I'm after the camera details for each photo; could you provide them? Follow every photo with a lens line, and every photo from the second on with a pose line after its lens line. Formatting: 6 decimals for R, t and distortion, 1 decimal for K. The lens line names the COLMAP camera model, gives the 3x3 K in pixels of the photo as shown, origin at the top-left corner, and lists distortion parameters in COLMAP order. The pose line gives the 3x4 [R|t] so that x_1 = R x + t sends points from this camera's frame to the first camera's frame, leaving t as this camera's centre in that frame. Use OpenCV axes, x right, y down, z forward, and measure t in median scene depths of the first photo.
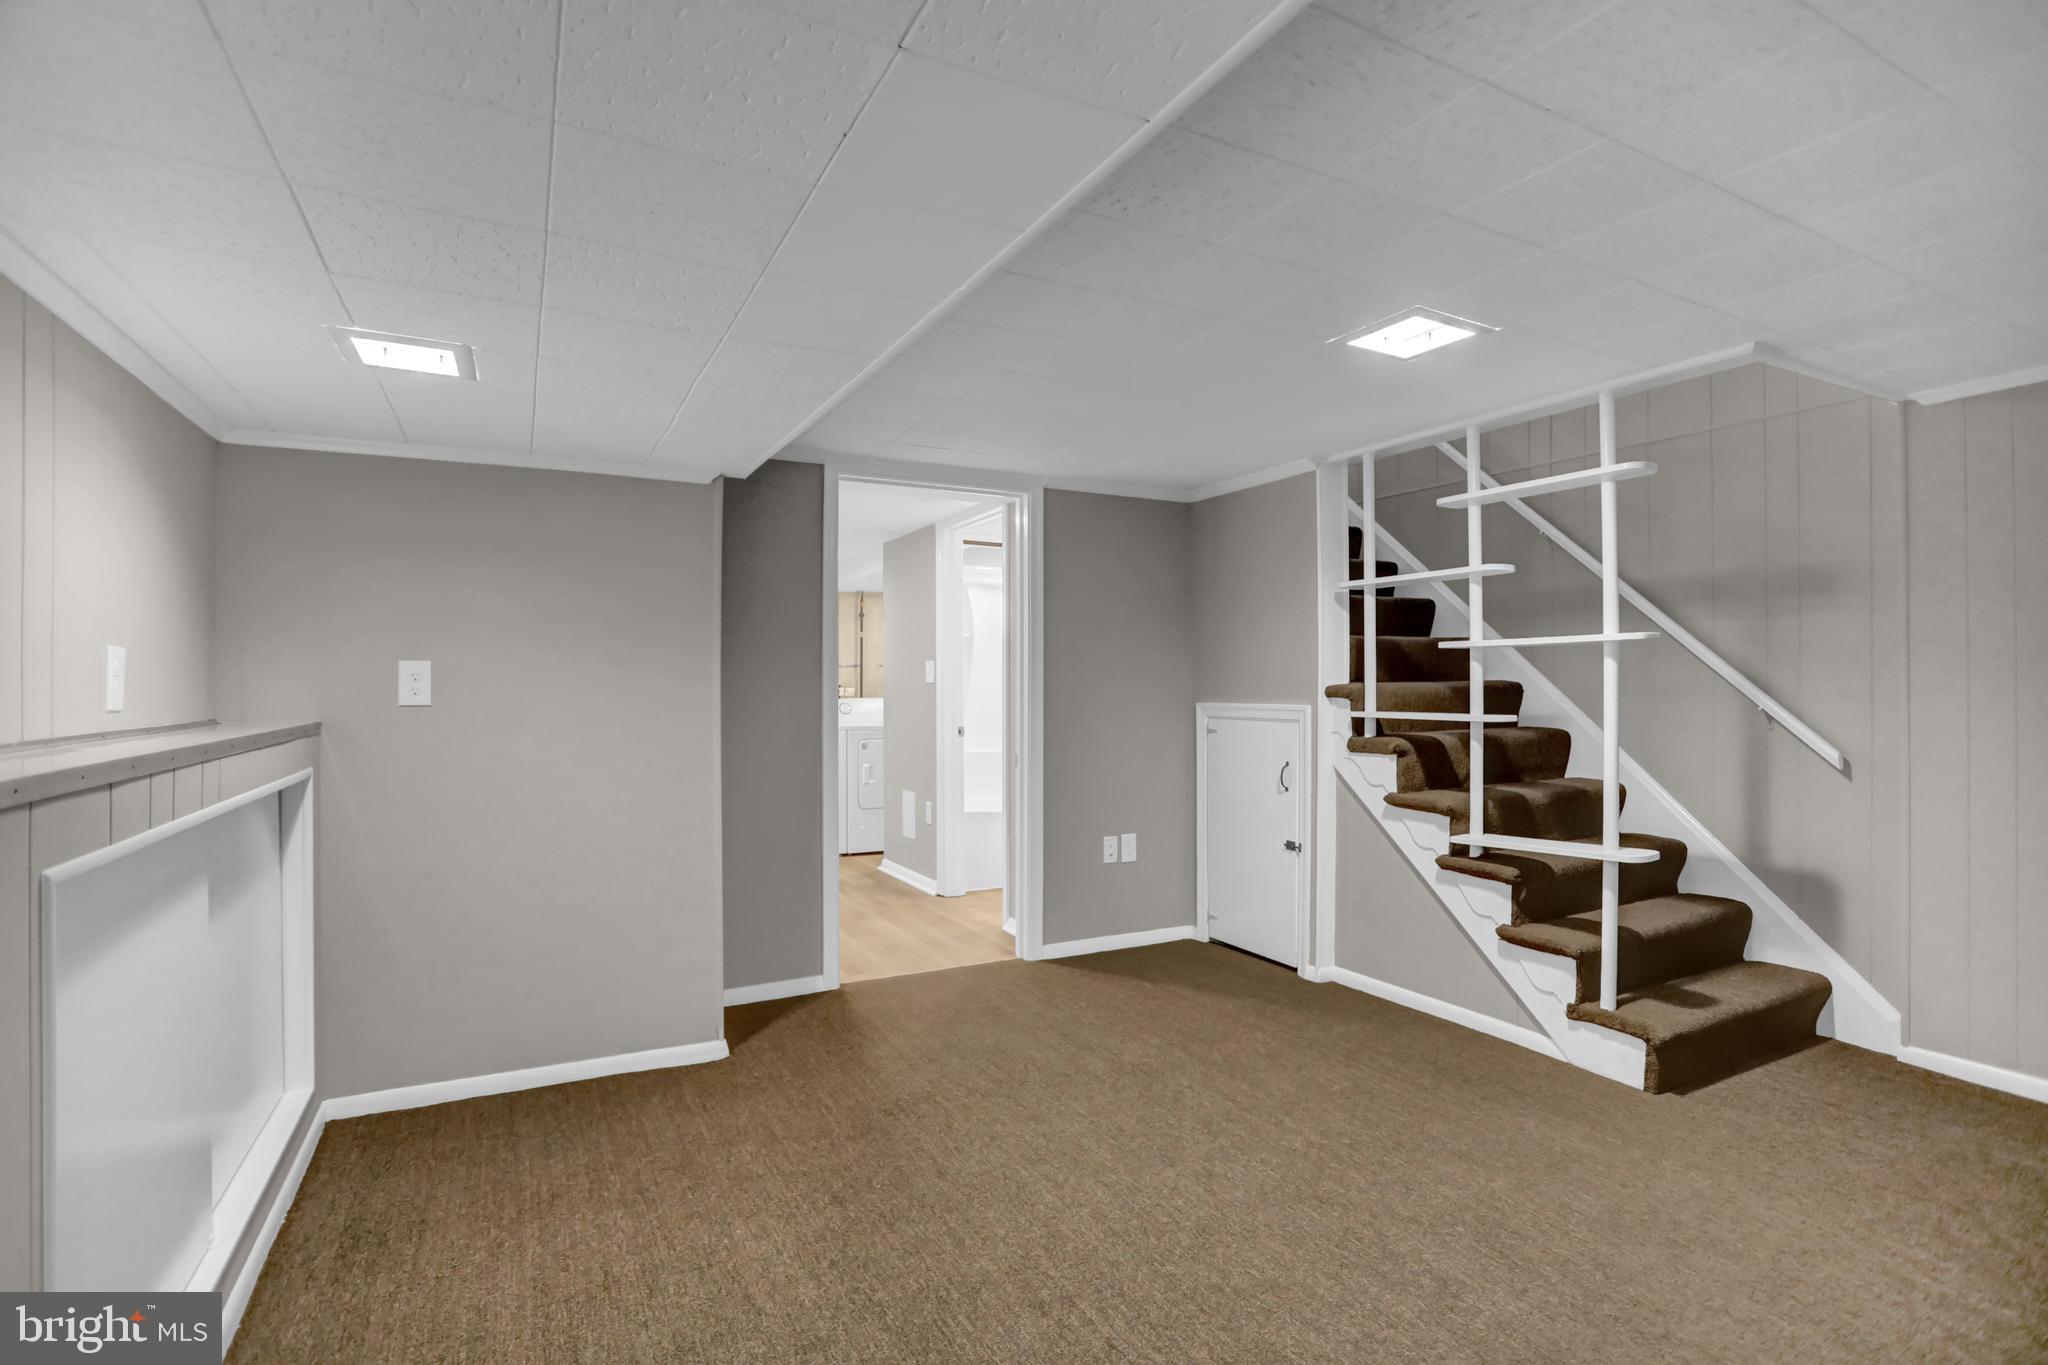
lens RADIAL K [[1019.5, 0, 1024.0], [0, 1019.5, 682.5], [0, 0, 1]] dist [-0.000561, -0.000064]
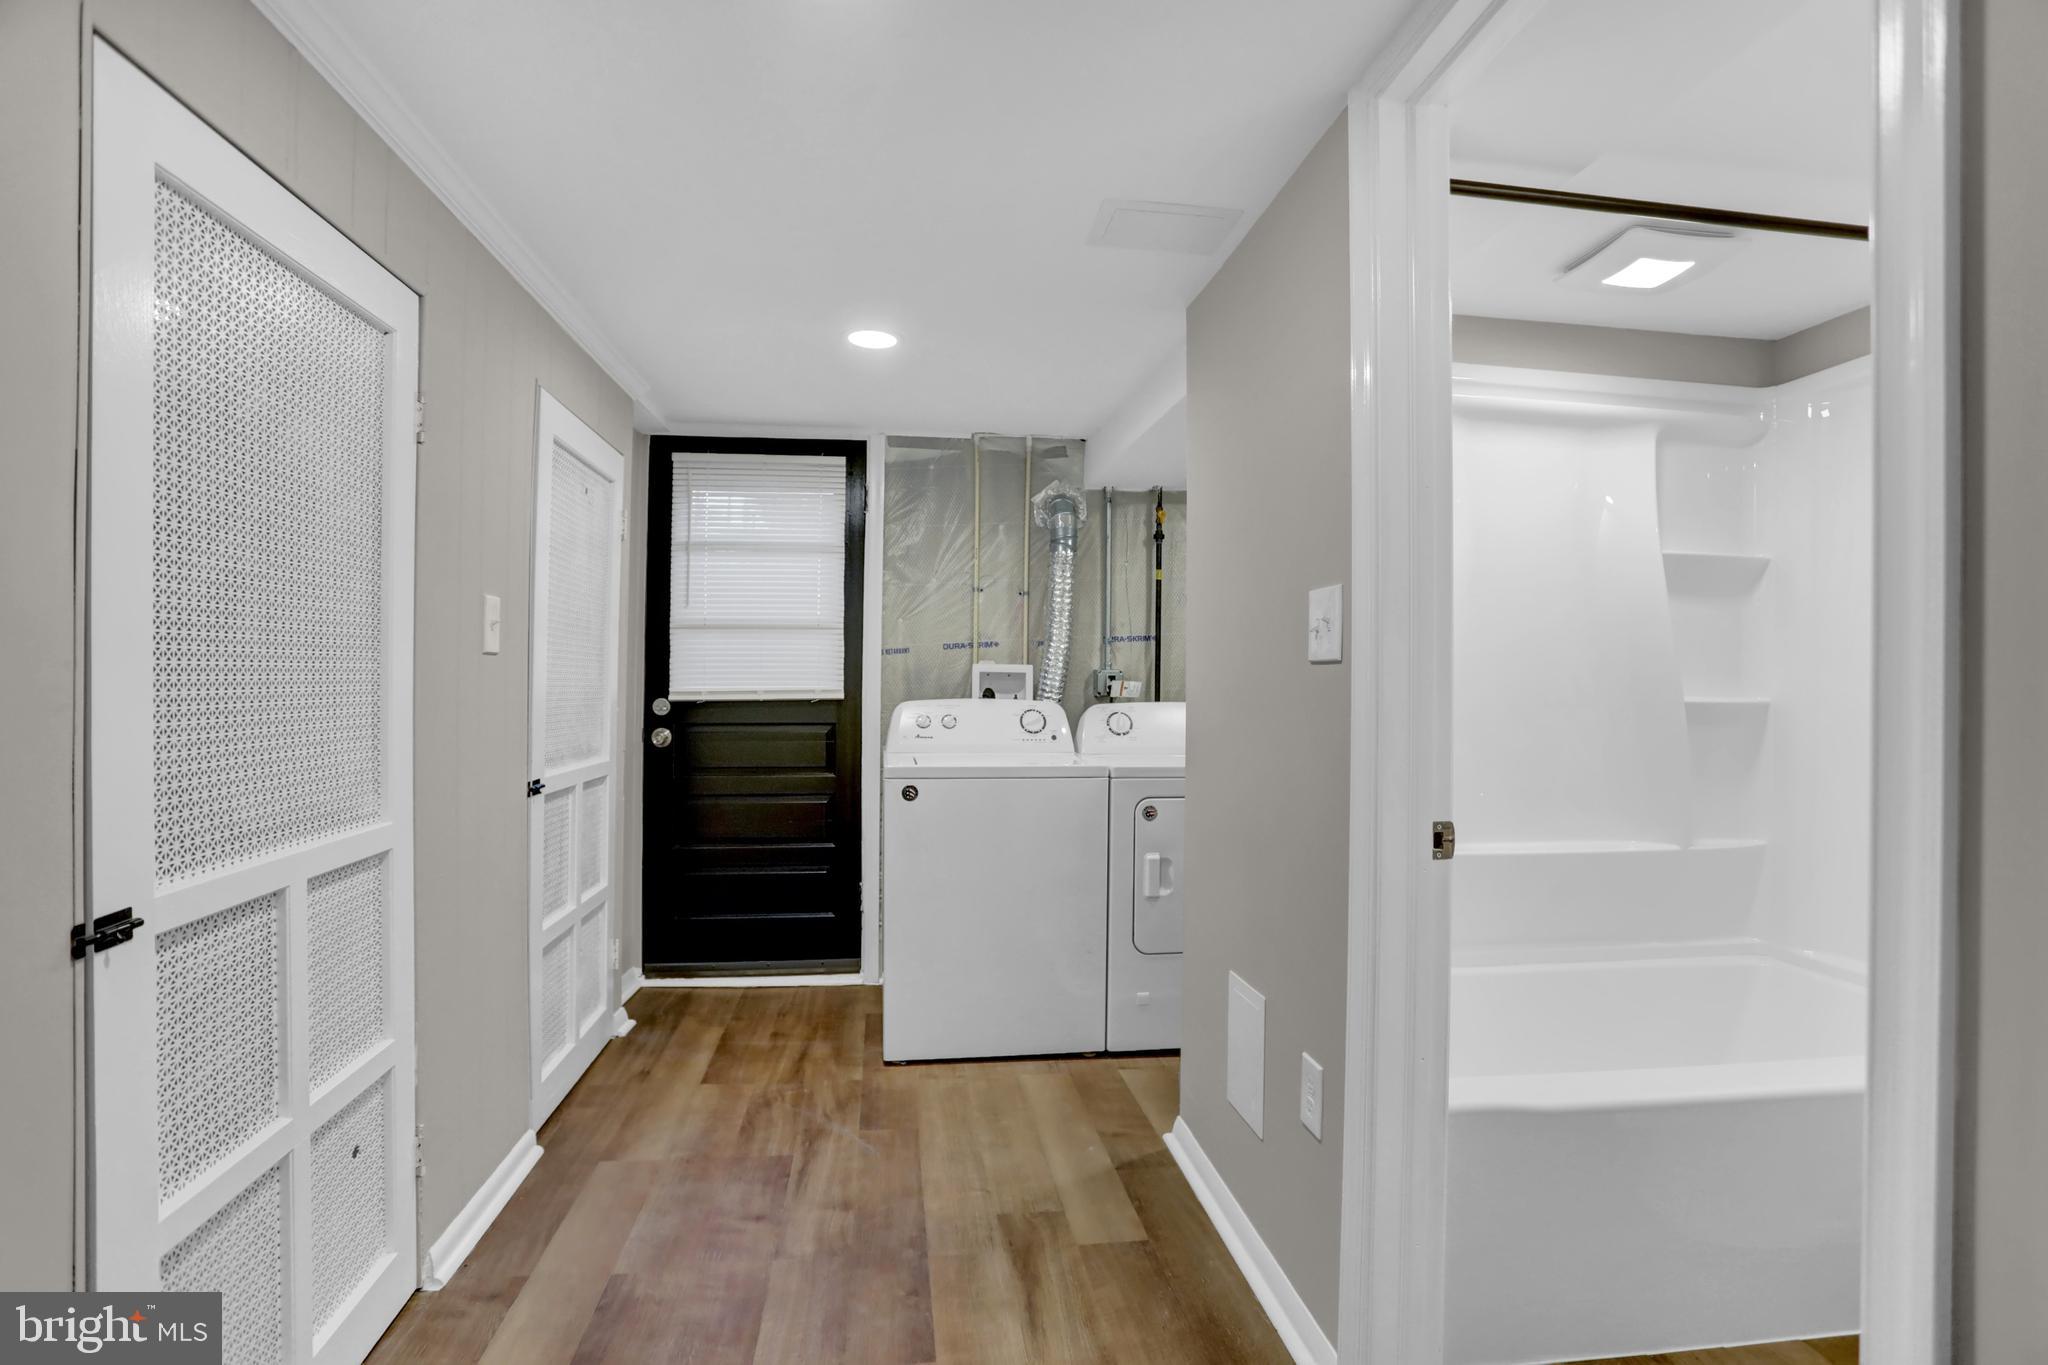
lens RADIAL K [[1019.5, 0, 1024.0], [0, 1019.5, 682.5], [0, 0, 1]] dist [-0.000561, -0.000064]
pose [[0.944054, 0.013608, -0.329509, -0.062302], [-0.013566, 0.999905, 0.002429, 0.005698], [0.329511, 0.002177, 0.944149, 0.561951]]
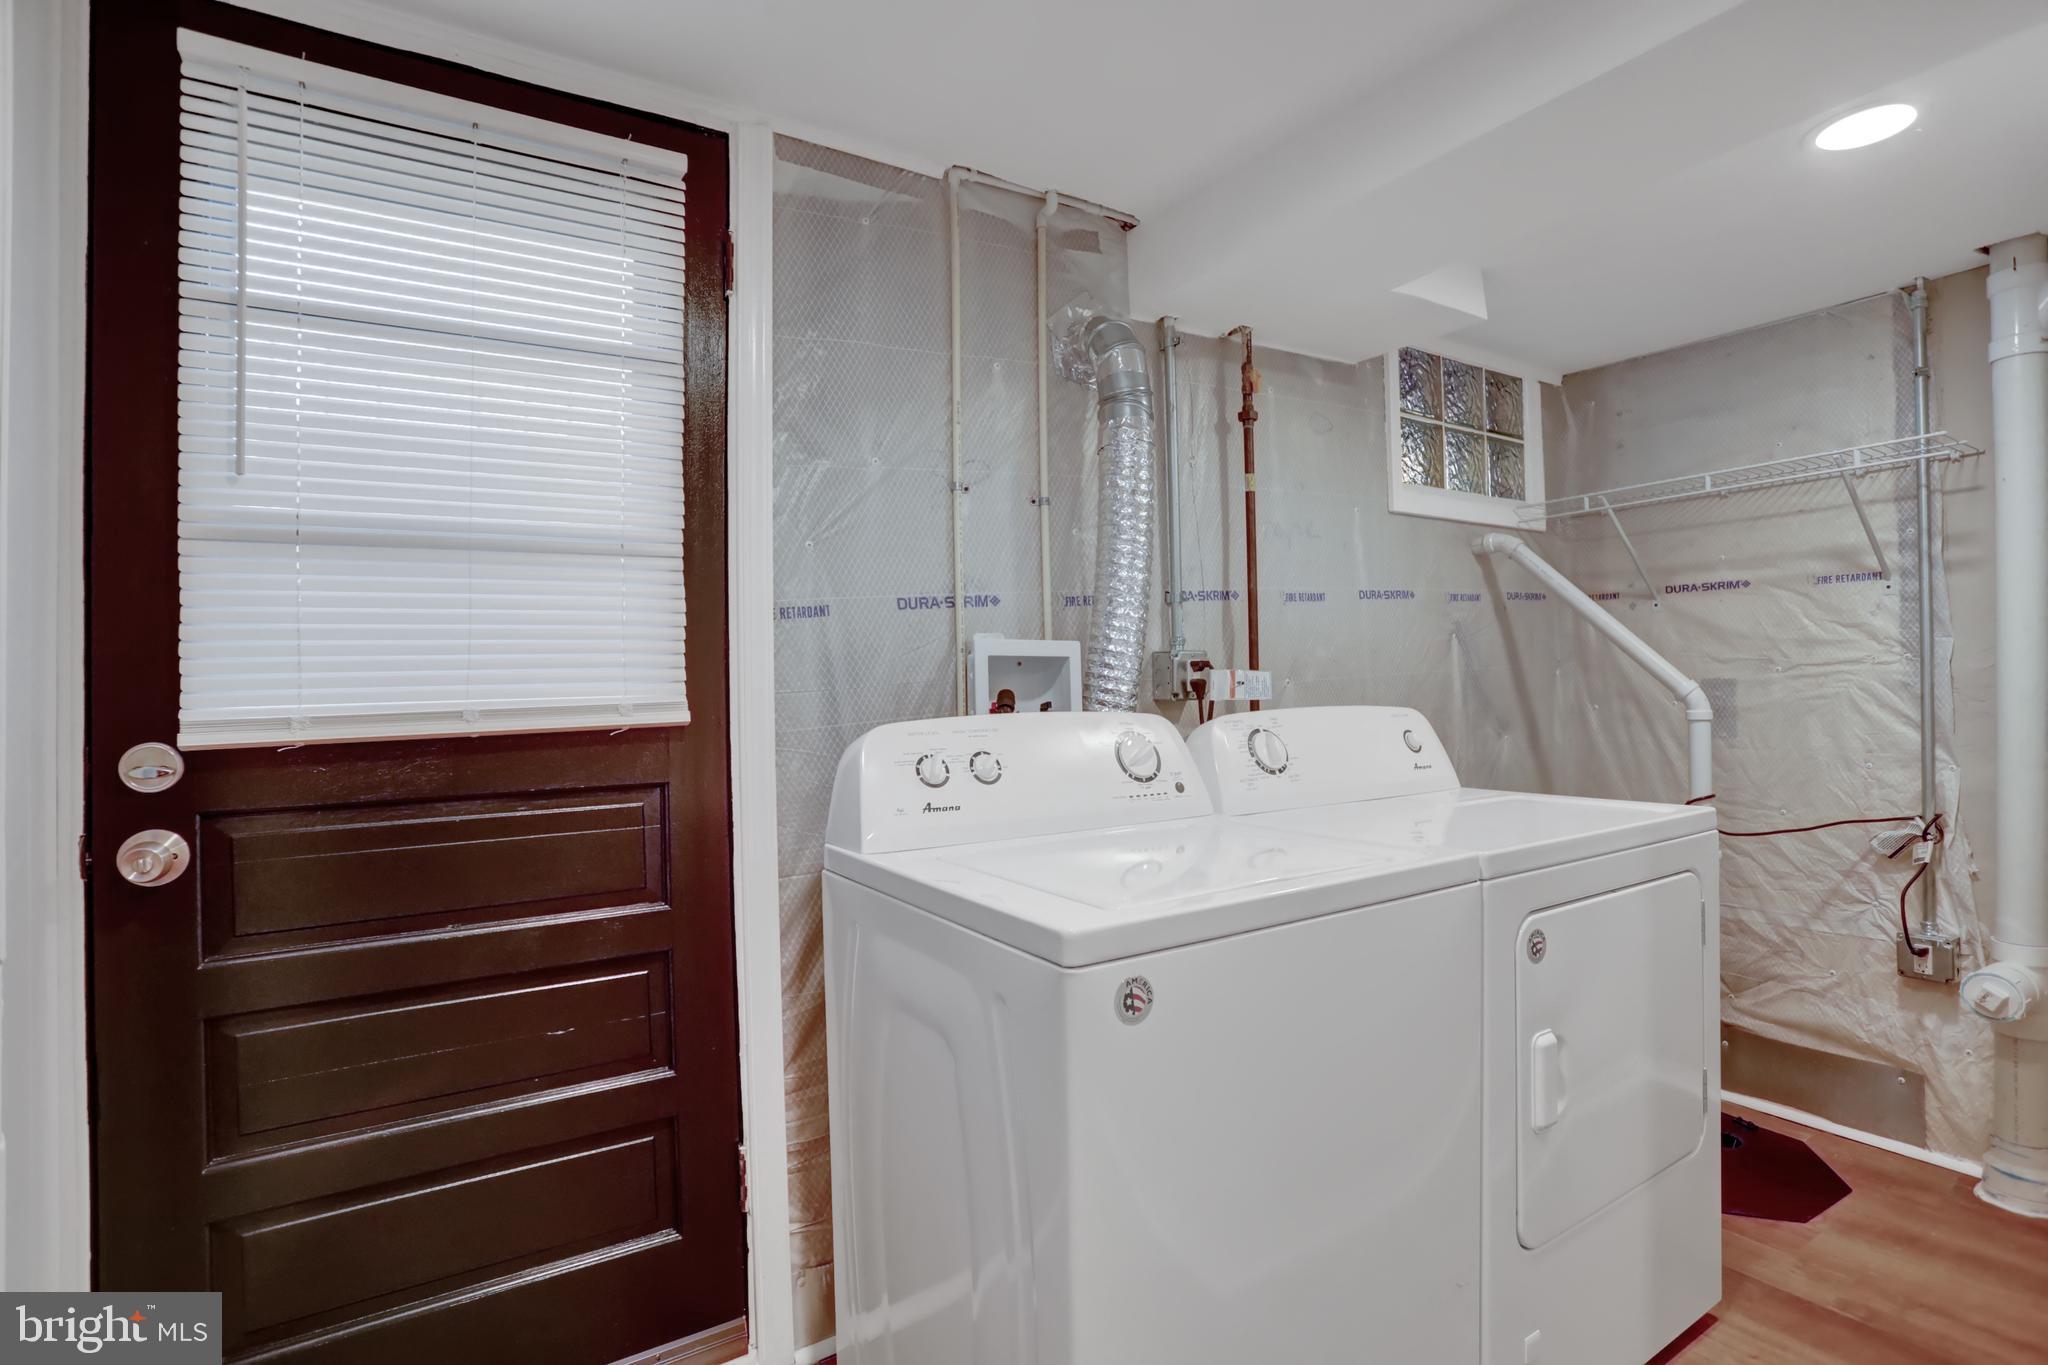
lens RADIAL K [[988.6, 0, 1024.0], [0, 988.6, 682.5], [0, 0, 1]] dist [-0.064419, 0.032861]
pose [[0.995034, -0.011822, 0.098828, -0.276167], [0.012407, 0.999909, -0.005315, 0.009749], [-0.098756, 0.006514, 0.995090, 0.814316]]
